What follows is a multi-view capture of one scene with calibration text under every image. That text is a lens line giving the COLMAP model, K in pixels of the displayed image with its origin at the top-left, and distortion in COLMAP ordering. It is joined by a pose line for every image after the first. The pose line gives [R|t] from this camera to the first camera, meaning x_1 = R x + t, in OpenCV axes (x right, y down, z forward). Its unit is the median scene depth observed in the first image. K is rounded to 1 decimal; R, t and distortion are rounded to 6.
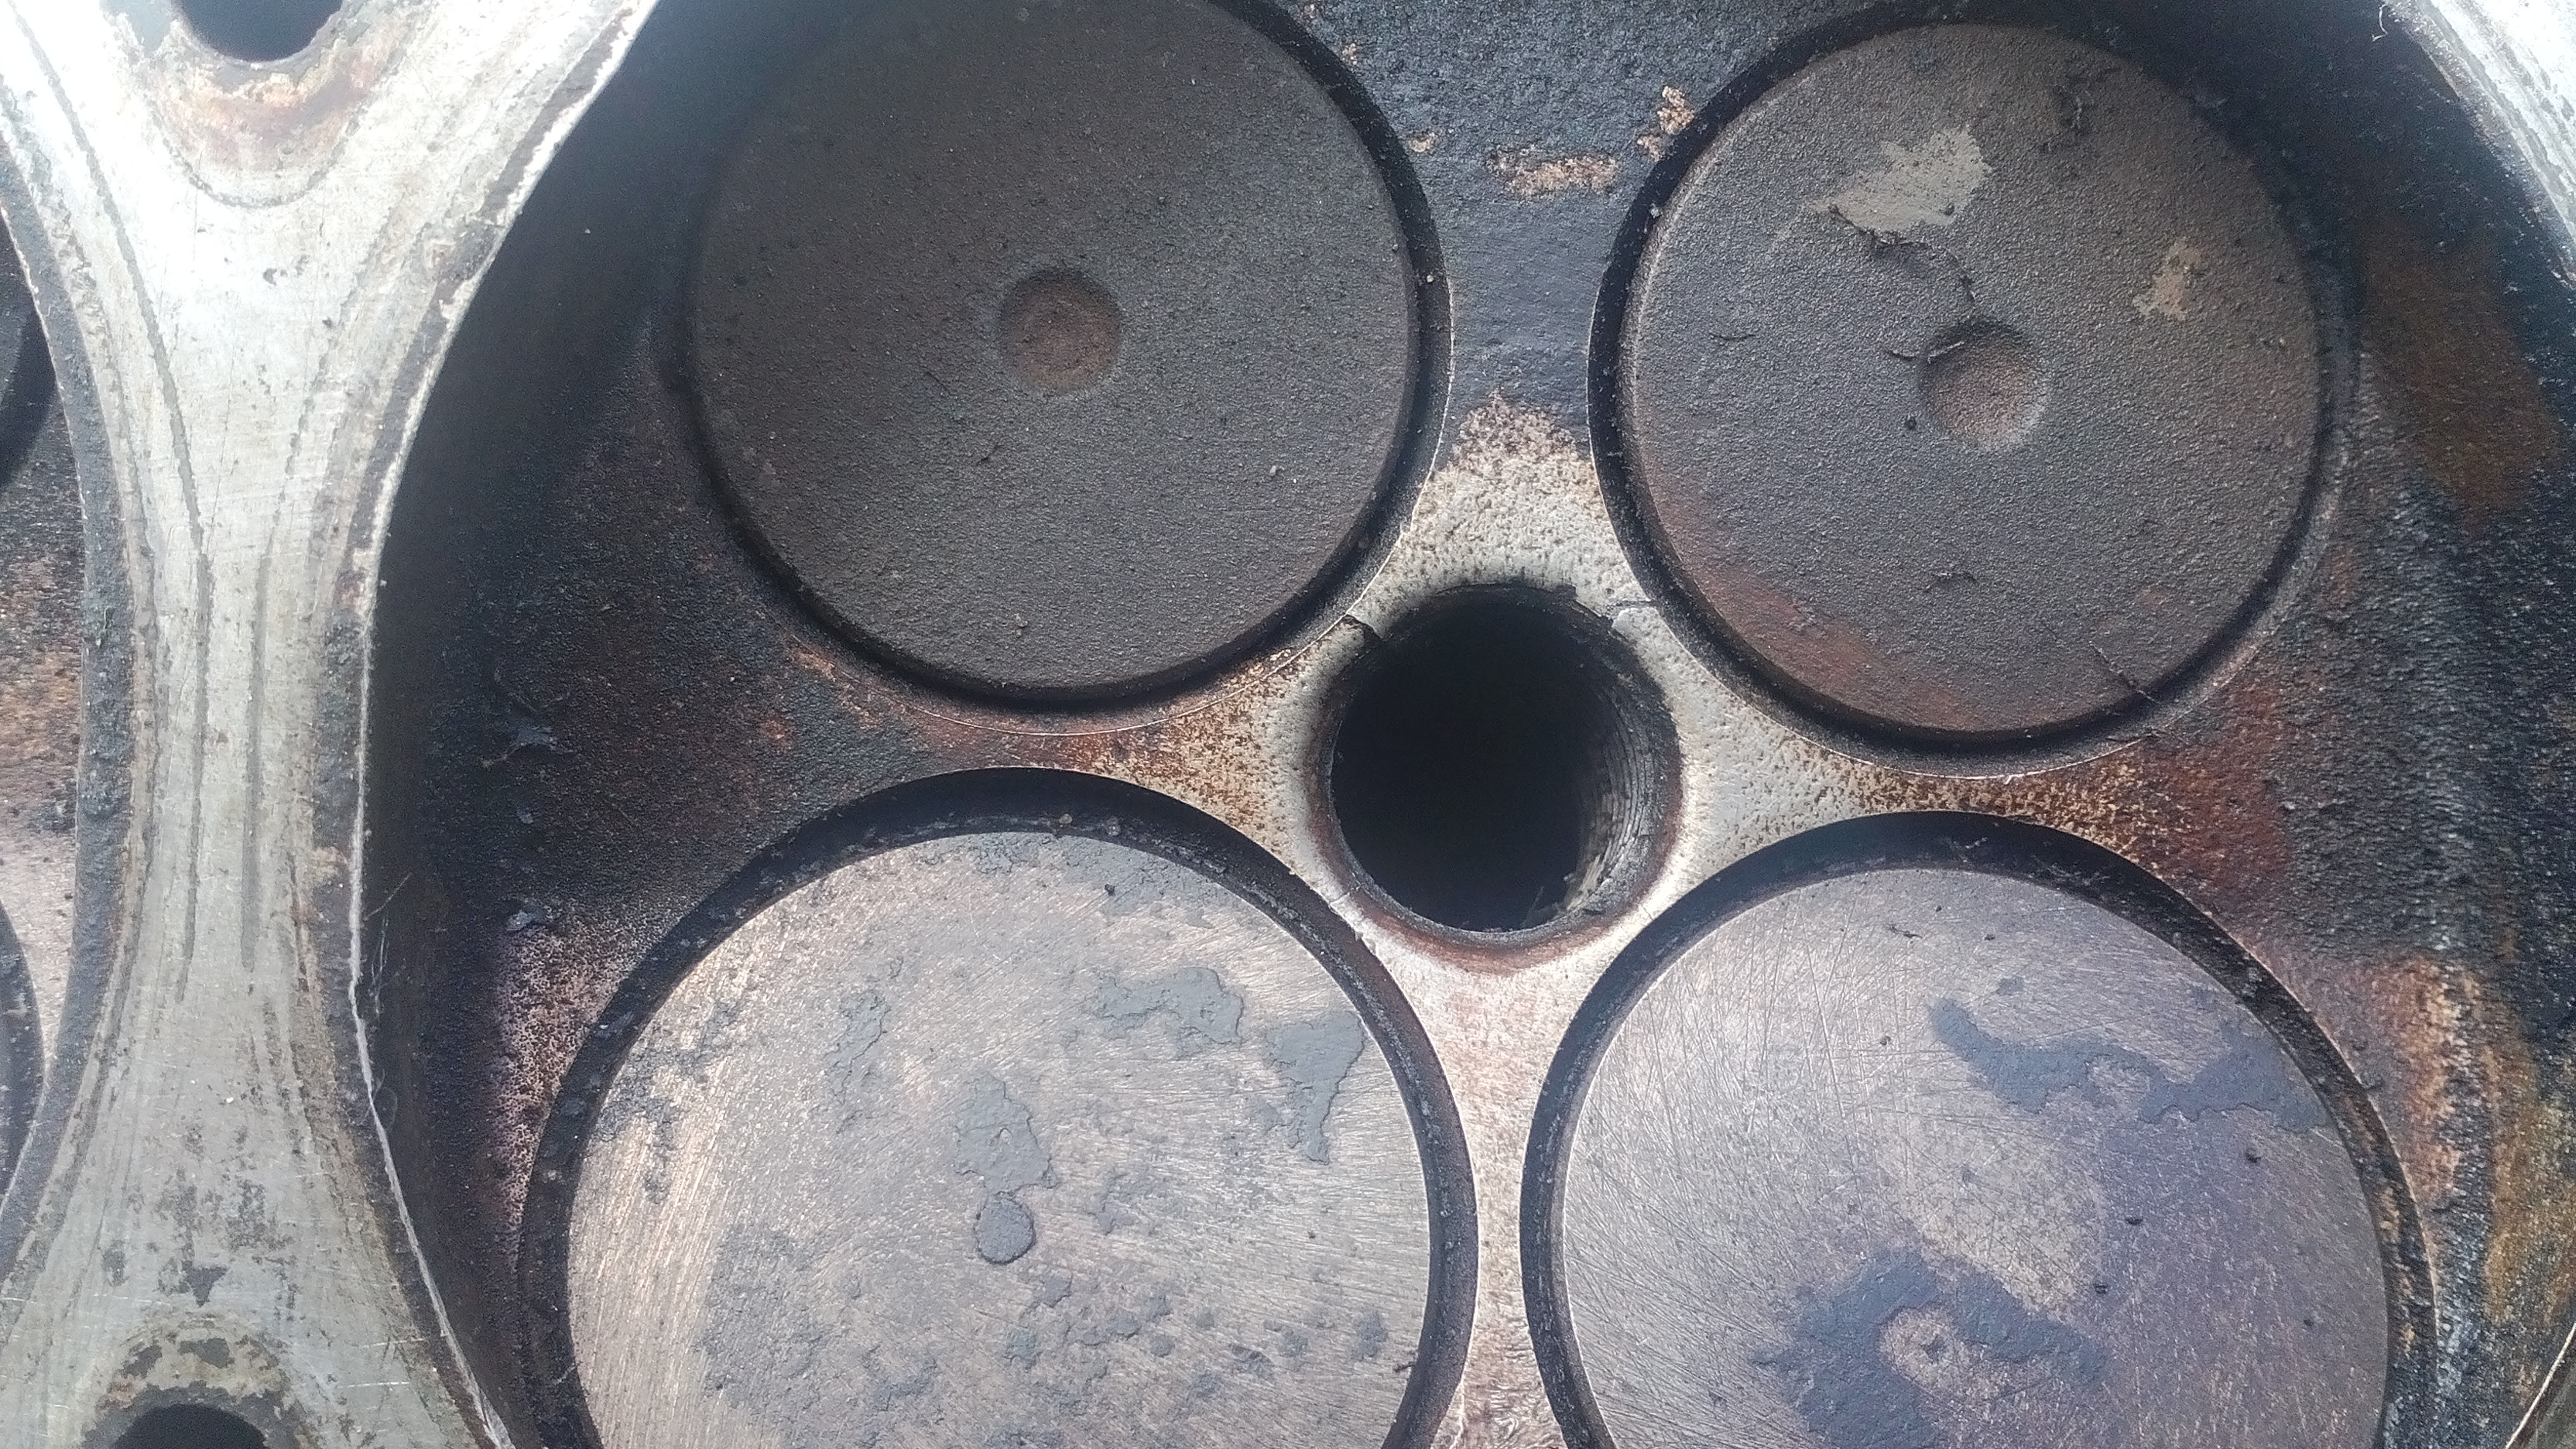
lens RADIAL K [[2241.1, 0, 1288.0], [0, 2241.1, 724.5], [0, 0, 1]] dist [-0.007643, -0.005705]
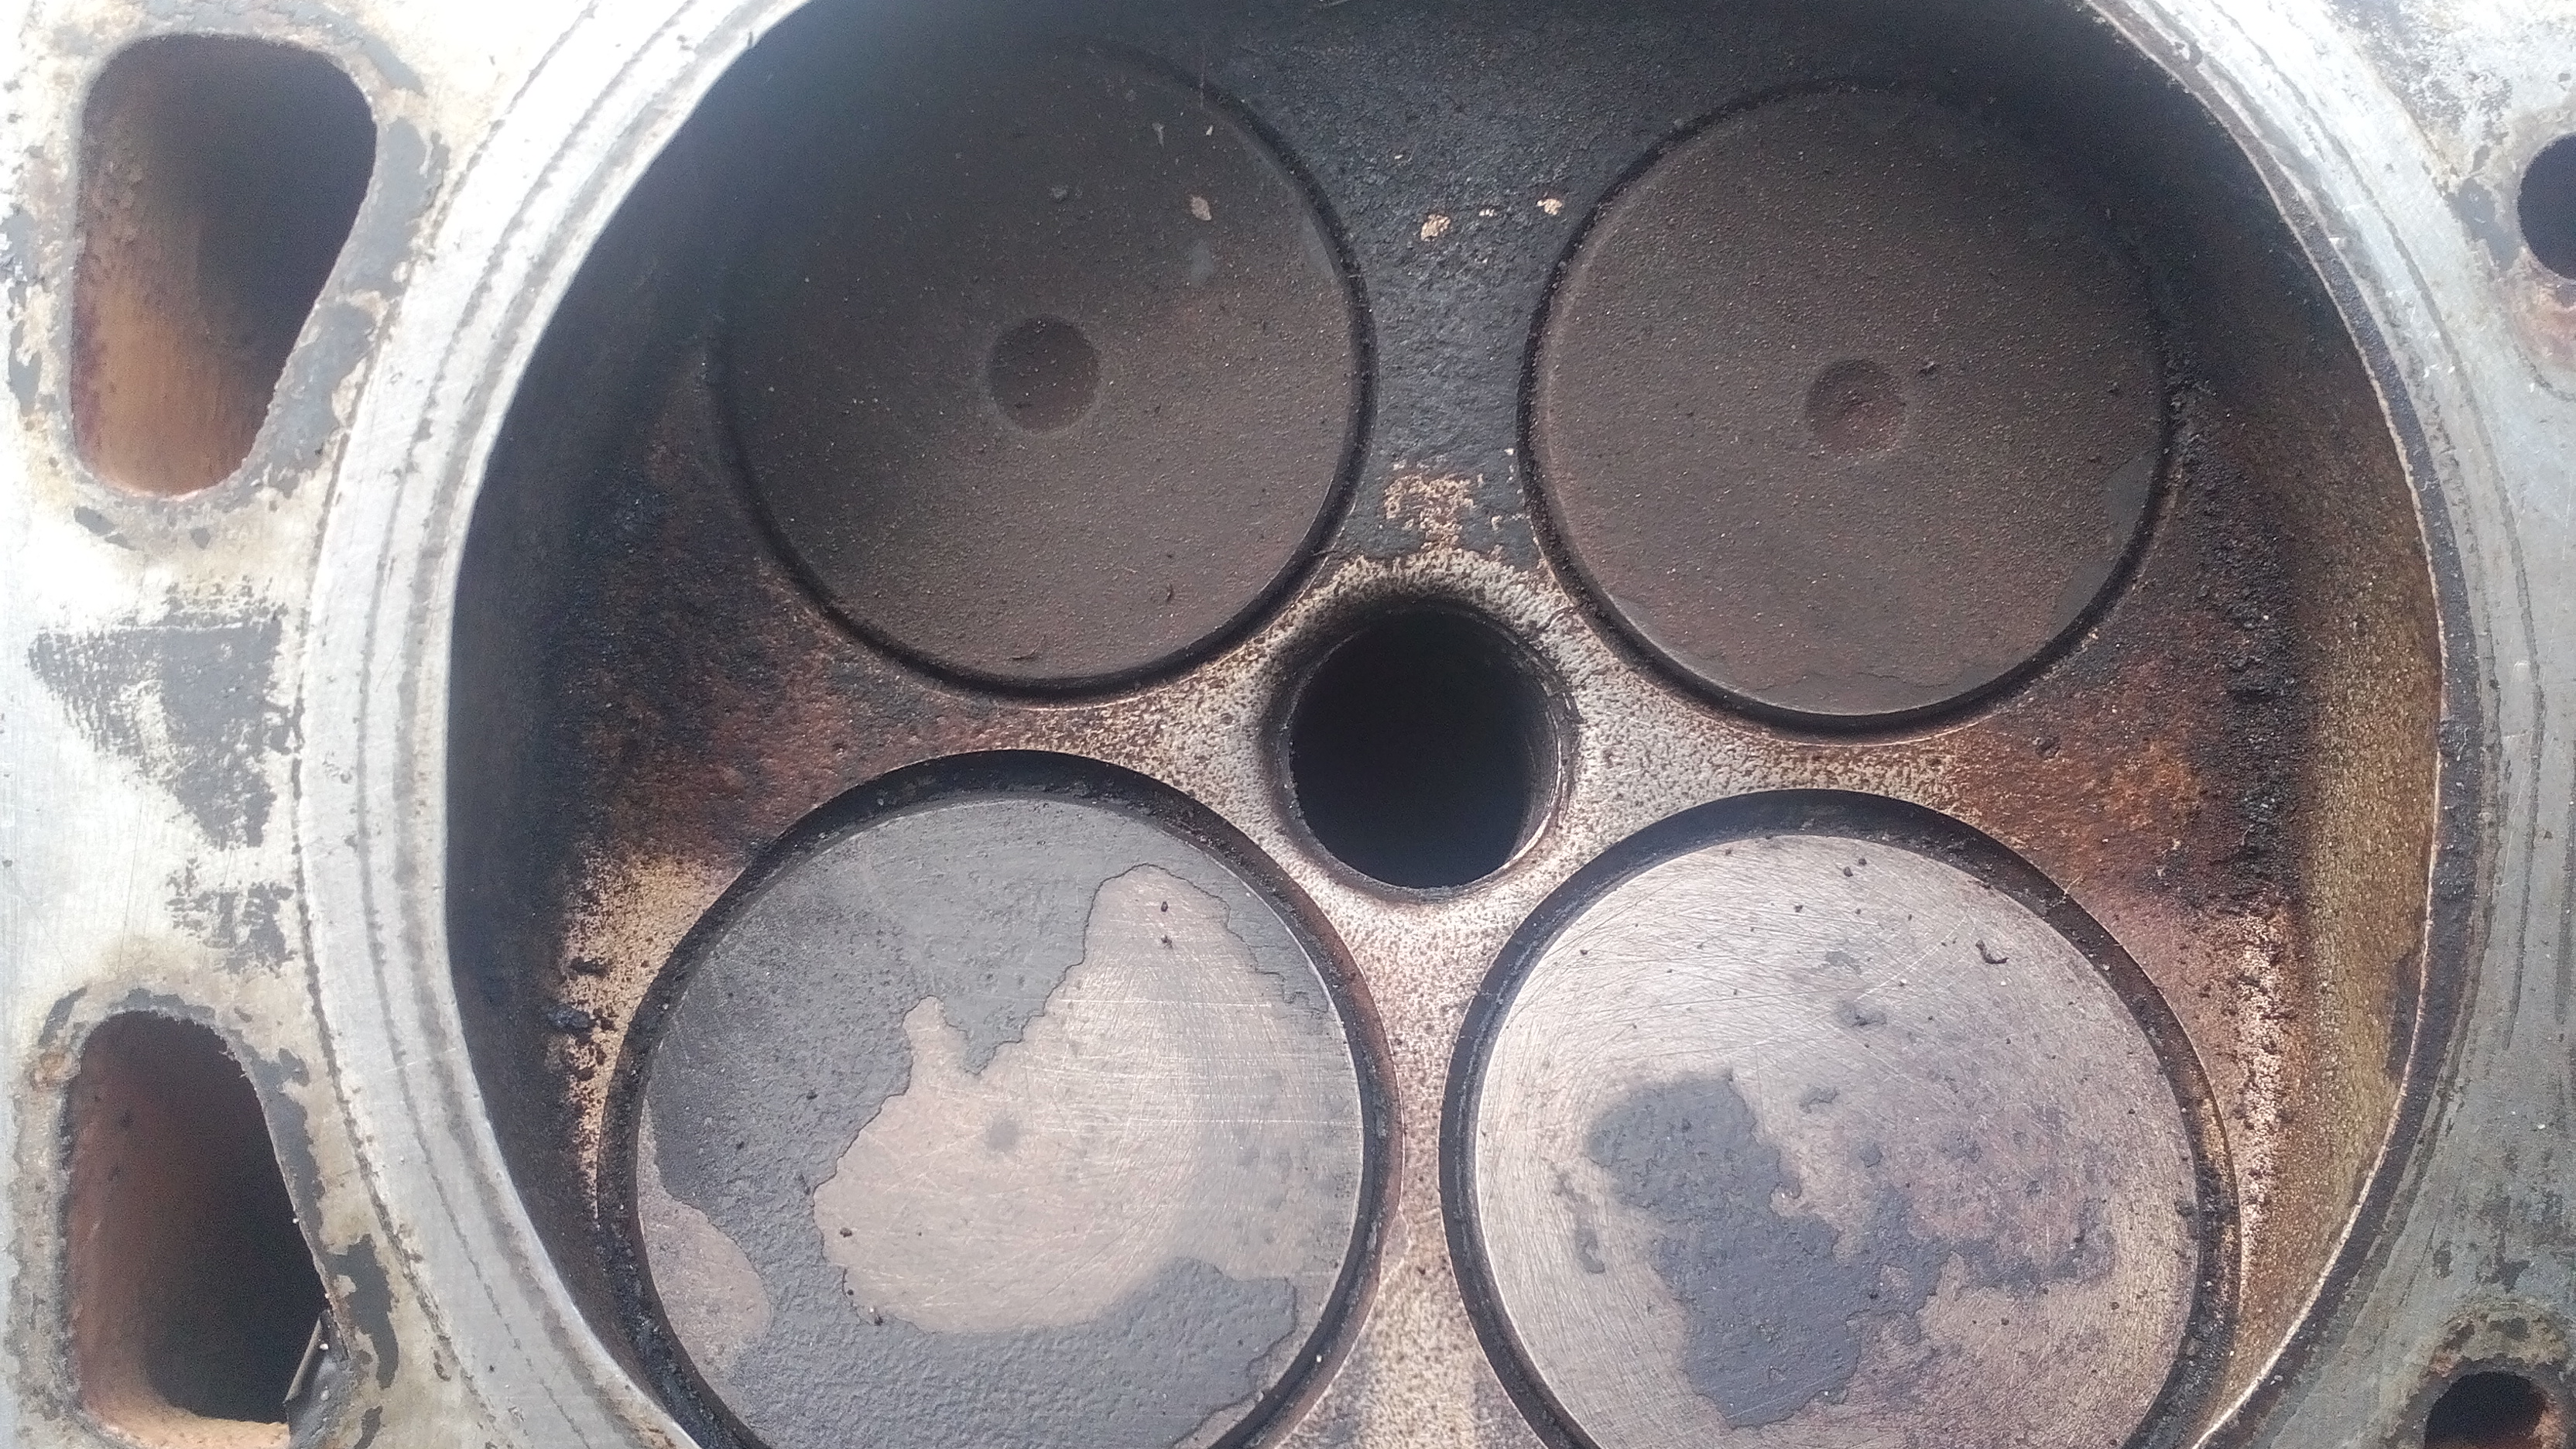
lens RADIAL K [[1948.0, 0, 1287.9], [0, 1948.0, 760.5], [0, 0, 1]] dist [0.008920, 0.003760]
pose [[0.996139, -0.002700, 0.087753, -1.256863], [0.000014, 0.999532, 0.030588, -0.067695], [-0.087795, -0.030469, 0.995672, -0.011232]]
